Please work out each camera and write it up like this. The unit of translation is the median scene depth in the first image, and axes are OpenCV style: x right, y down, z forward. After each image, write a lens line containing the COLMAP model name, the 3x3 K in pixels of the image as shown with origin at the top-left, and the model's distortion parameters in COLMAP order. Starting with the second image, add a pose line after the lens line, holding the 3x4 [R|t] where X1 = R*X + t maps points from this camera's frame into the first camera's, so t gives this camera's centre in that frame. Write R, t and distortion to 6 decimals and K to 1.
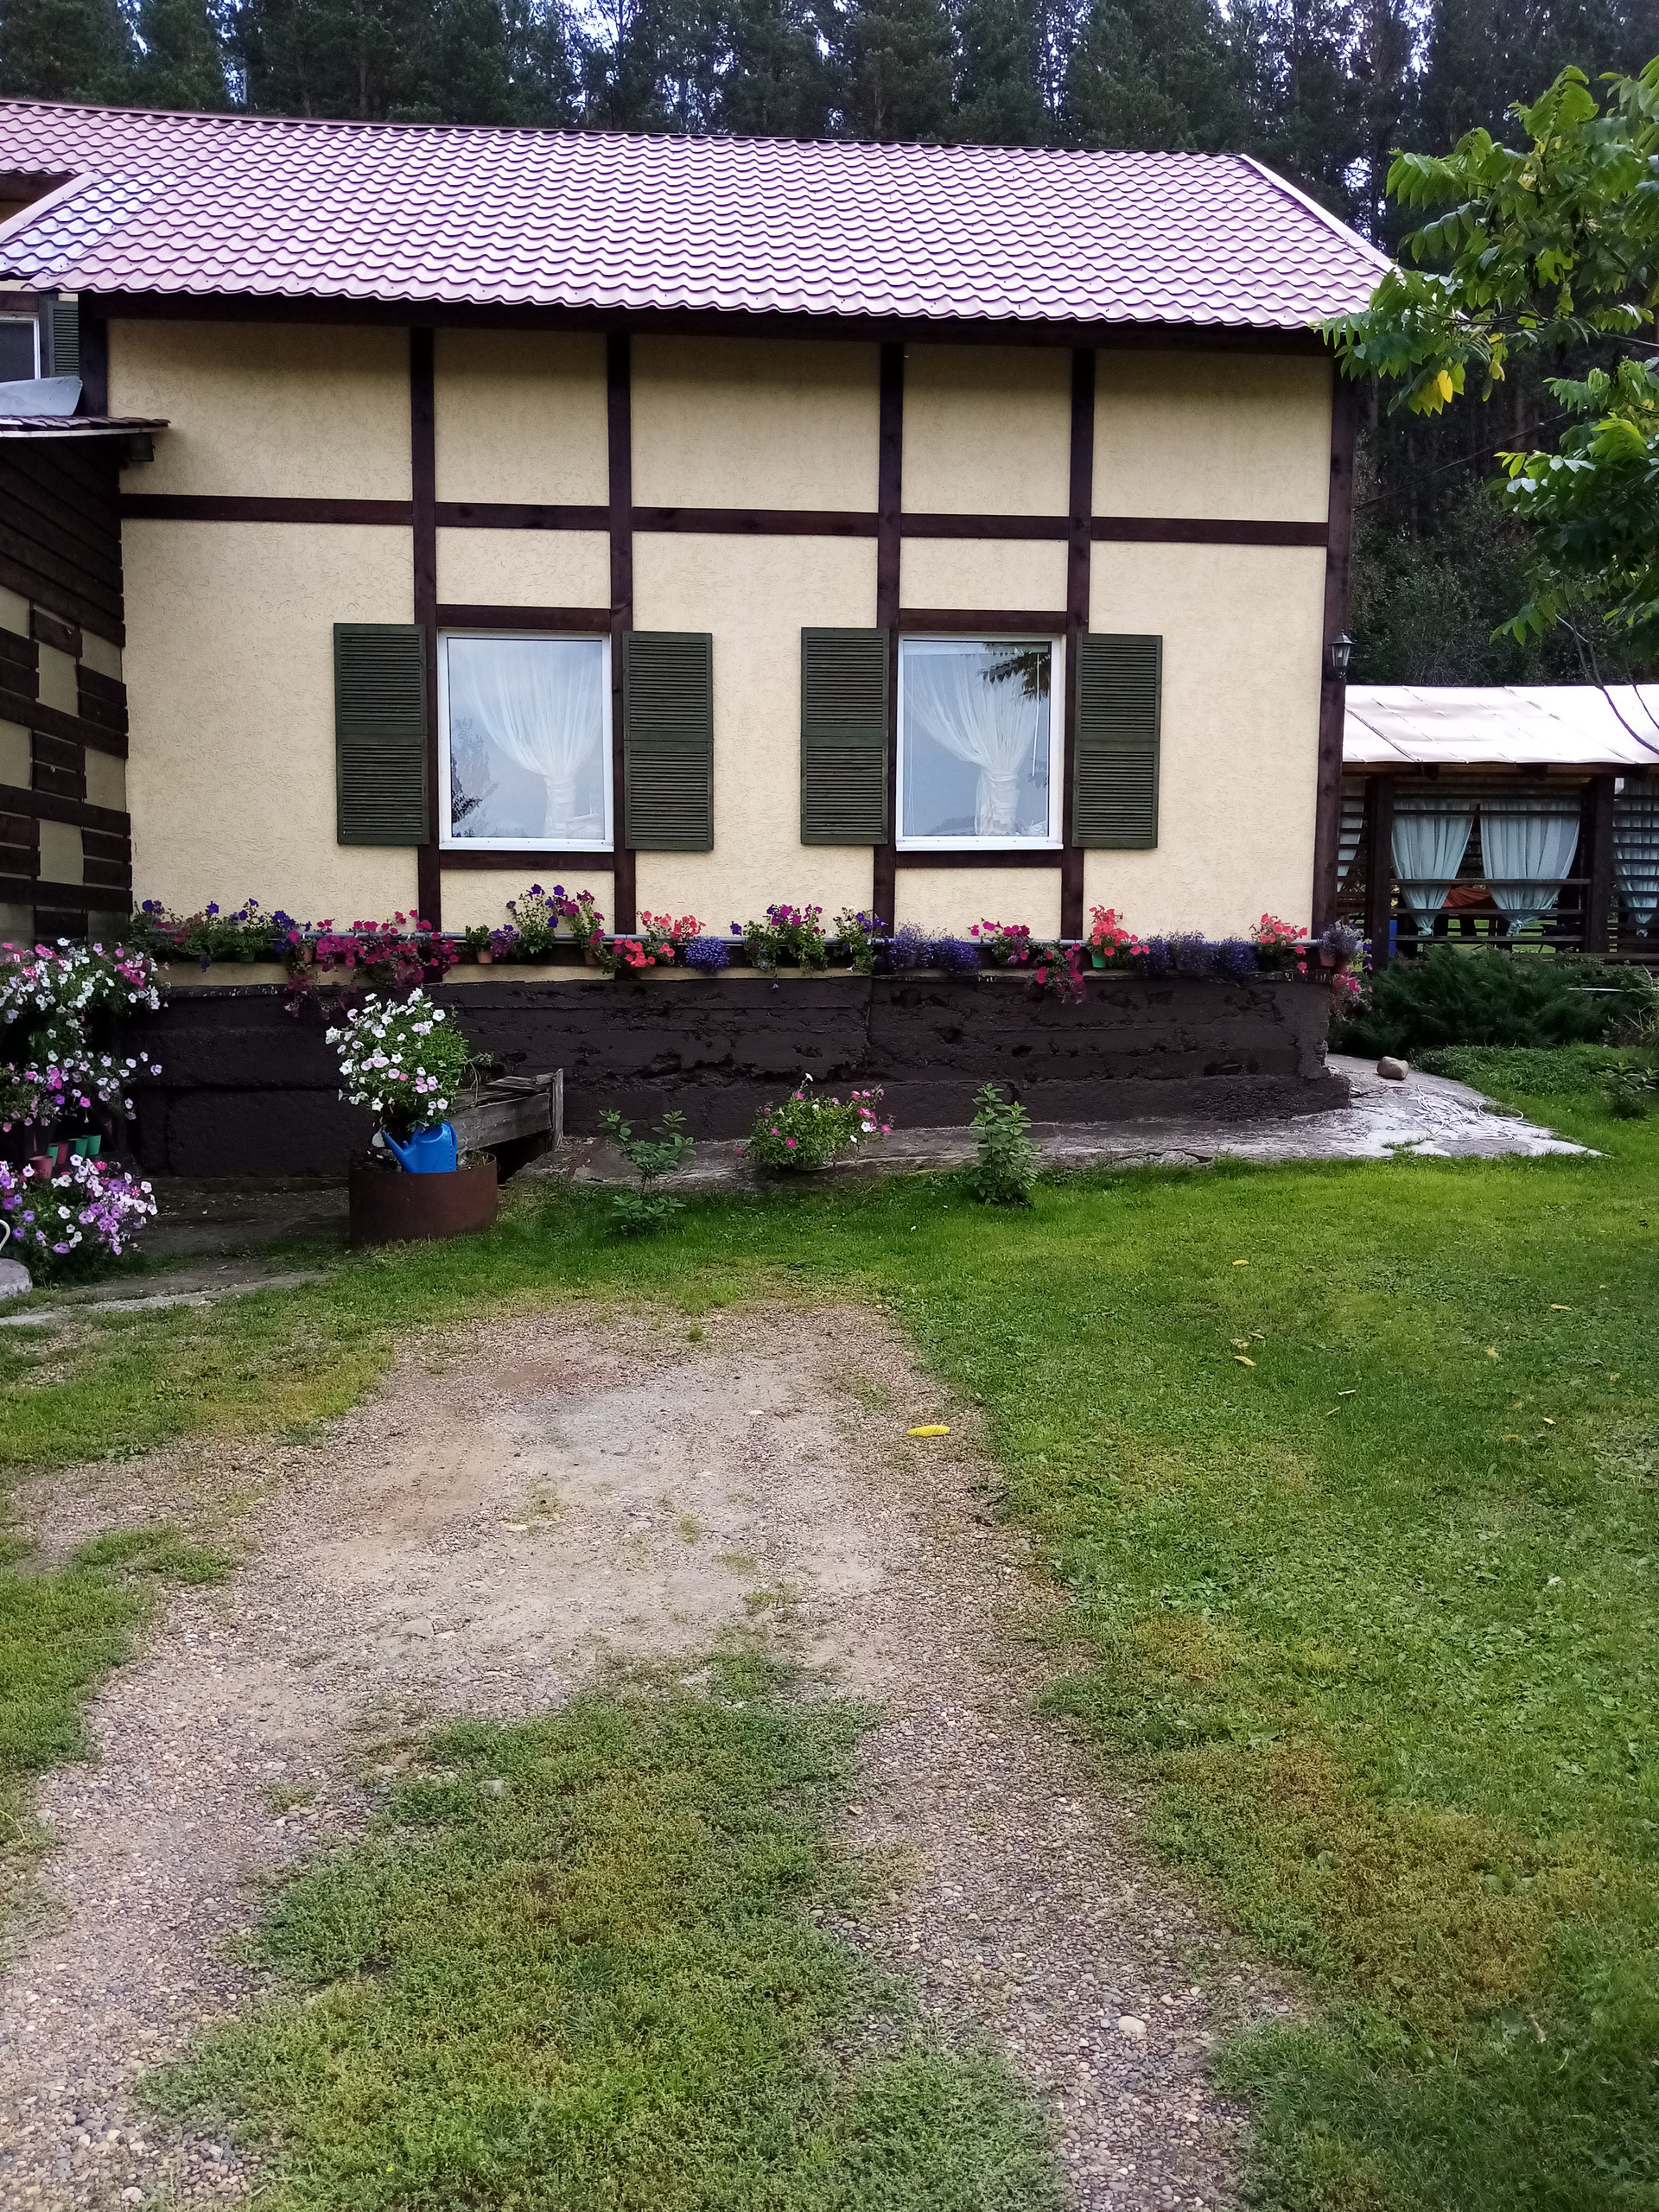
lens RADIAL K [[1779.7, 0, 830.5], [0, 1779.7, 1108.5], [0, 0, 1]] dist [0.078489, -0.049784]
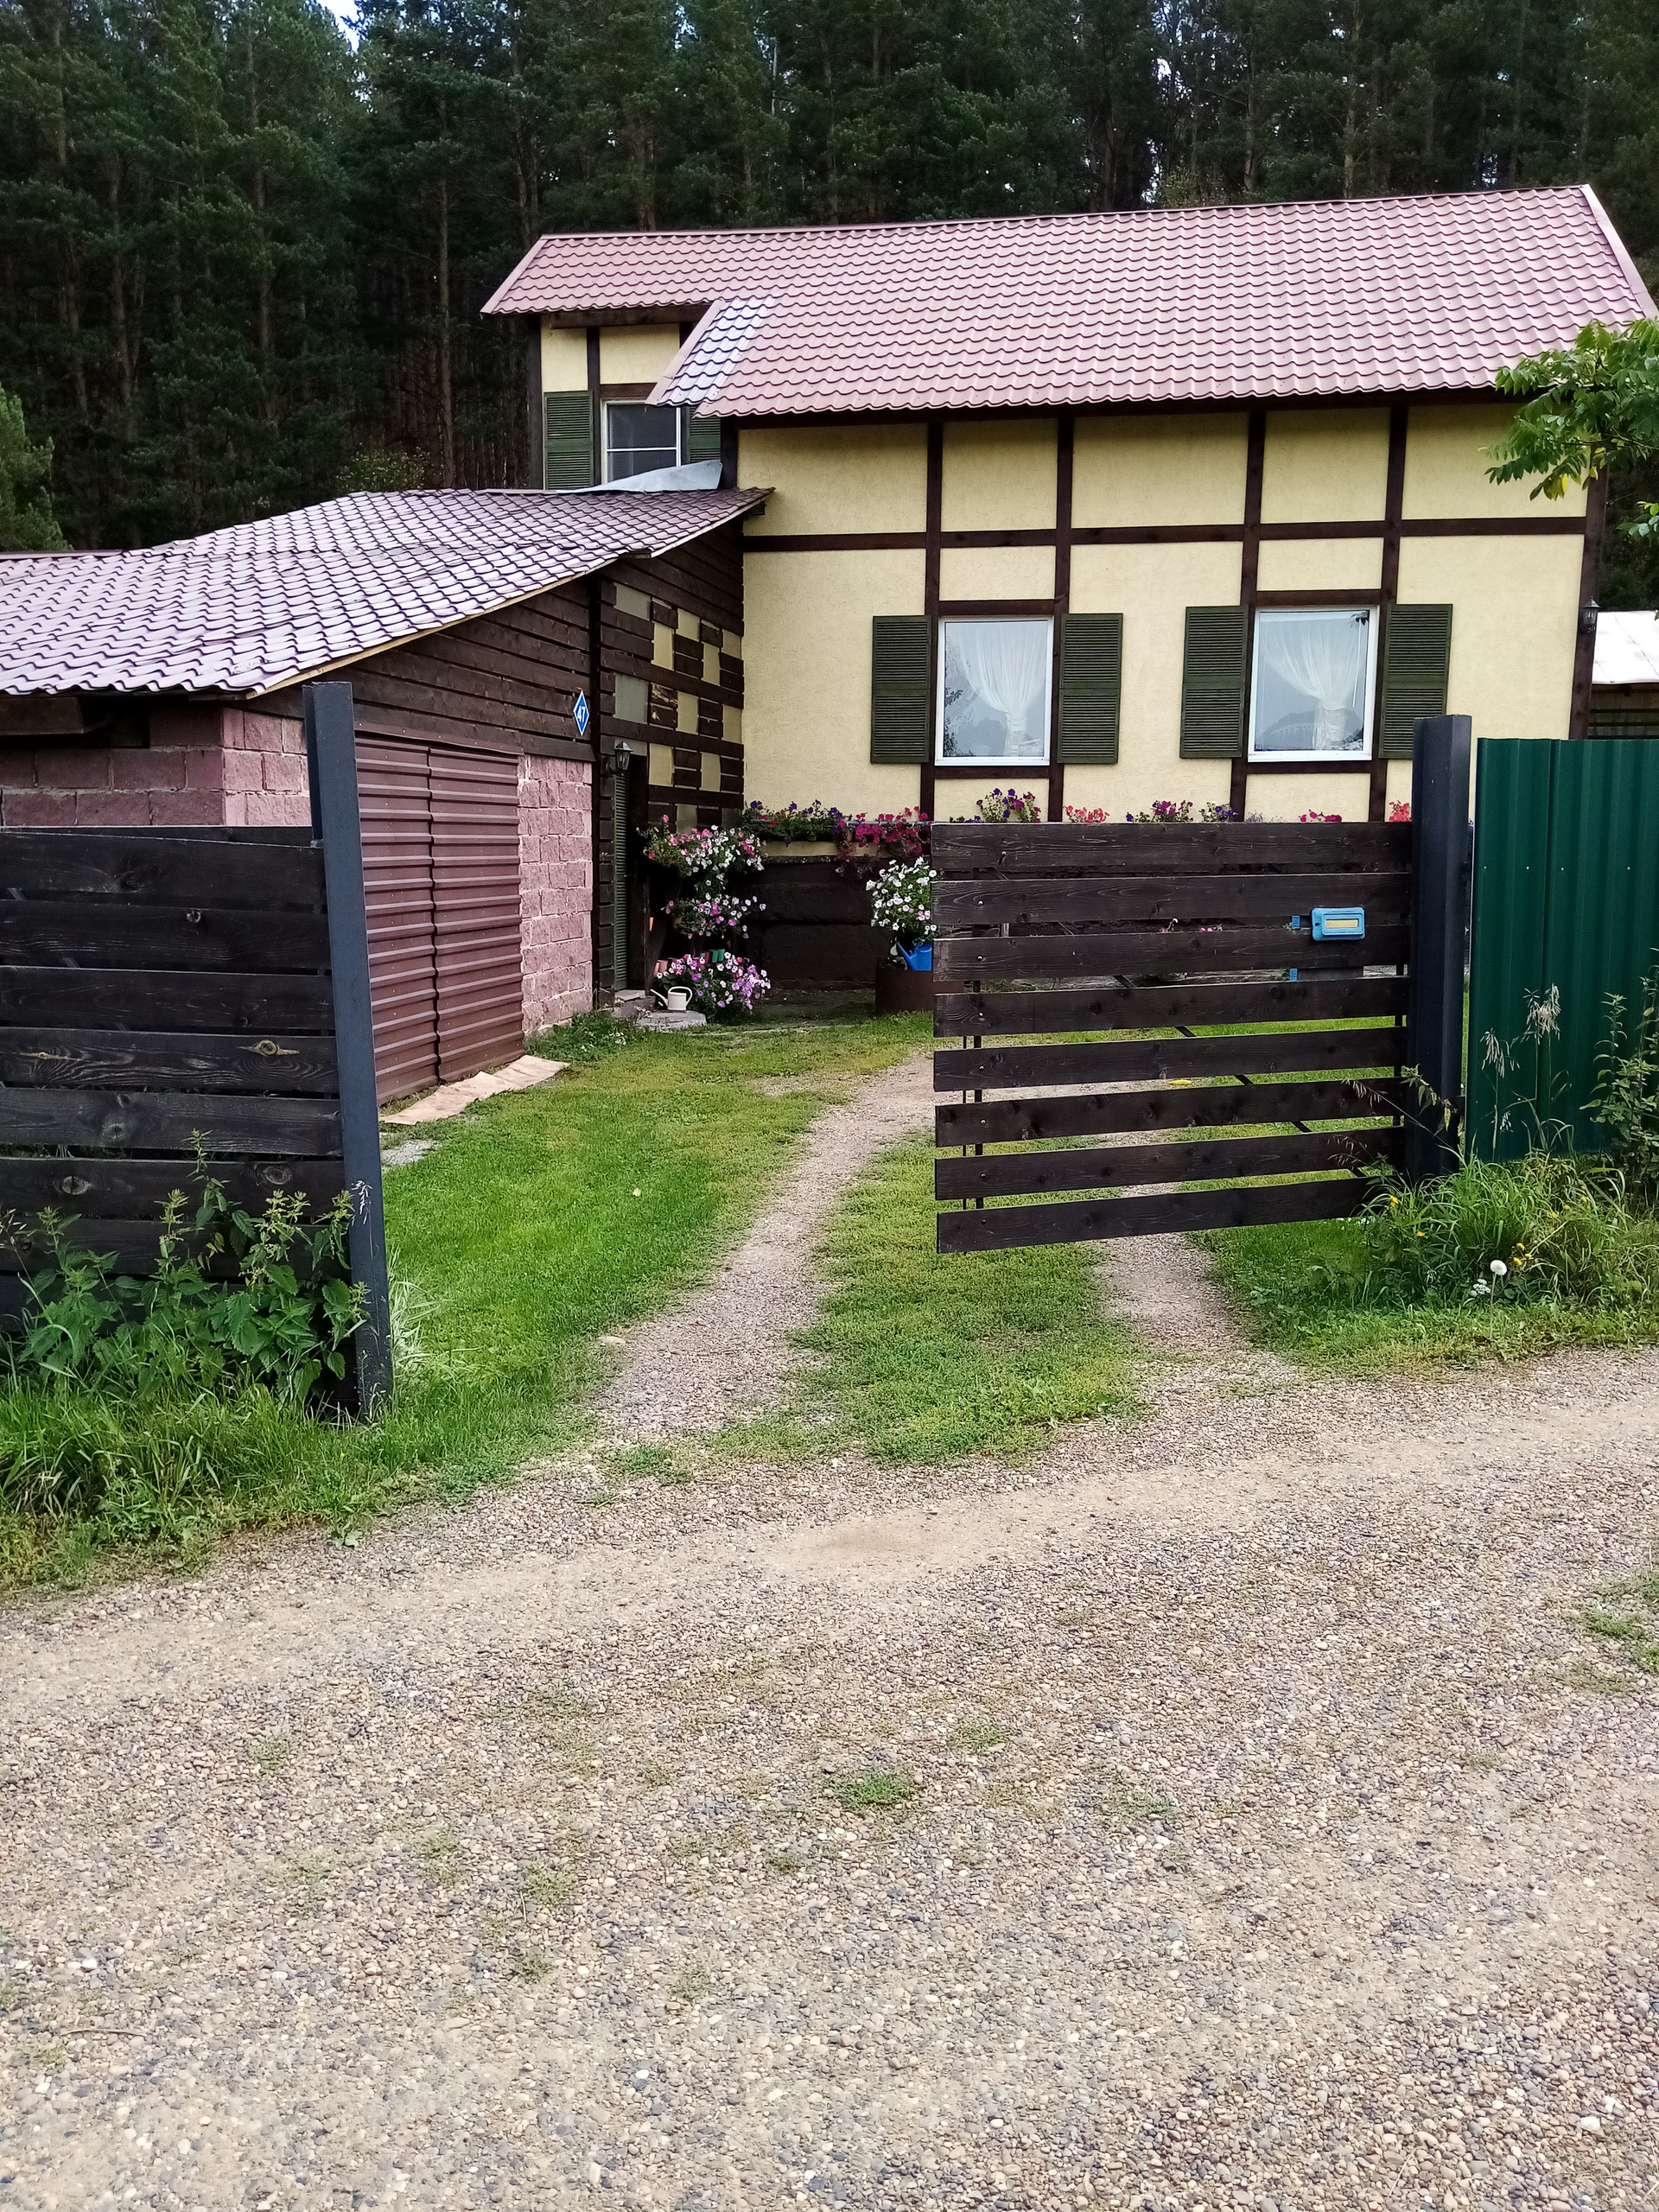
lens RADIAL K [[1779.7, 0, 833.1], [0, 1779.7, 1094.6], [0, 0, 1]] dist [0.078489, -0.049784]
pose [[0.966249, 0.041118, -0.254308, 0.093976], [-0.026175, 0.997741, 0.061869, 0.041852], [0.256278, -0.053124, 0.965142, -0.494923]]
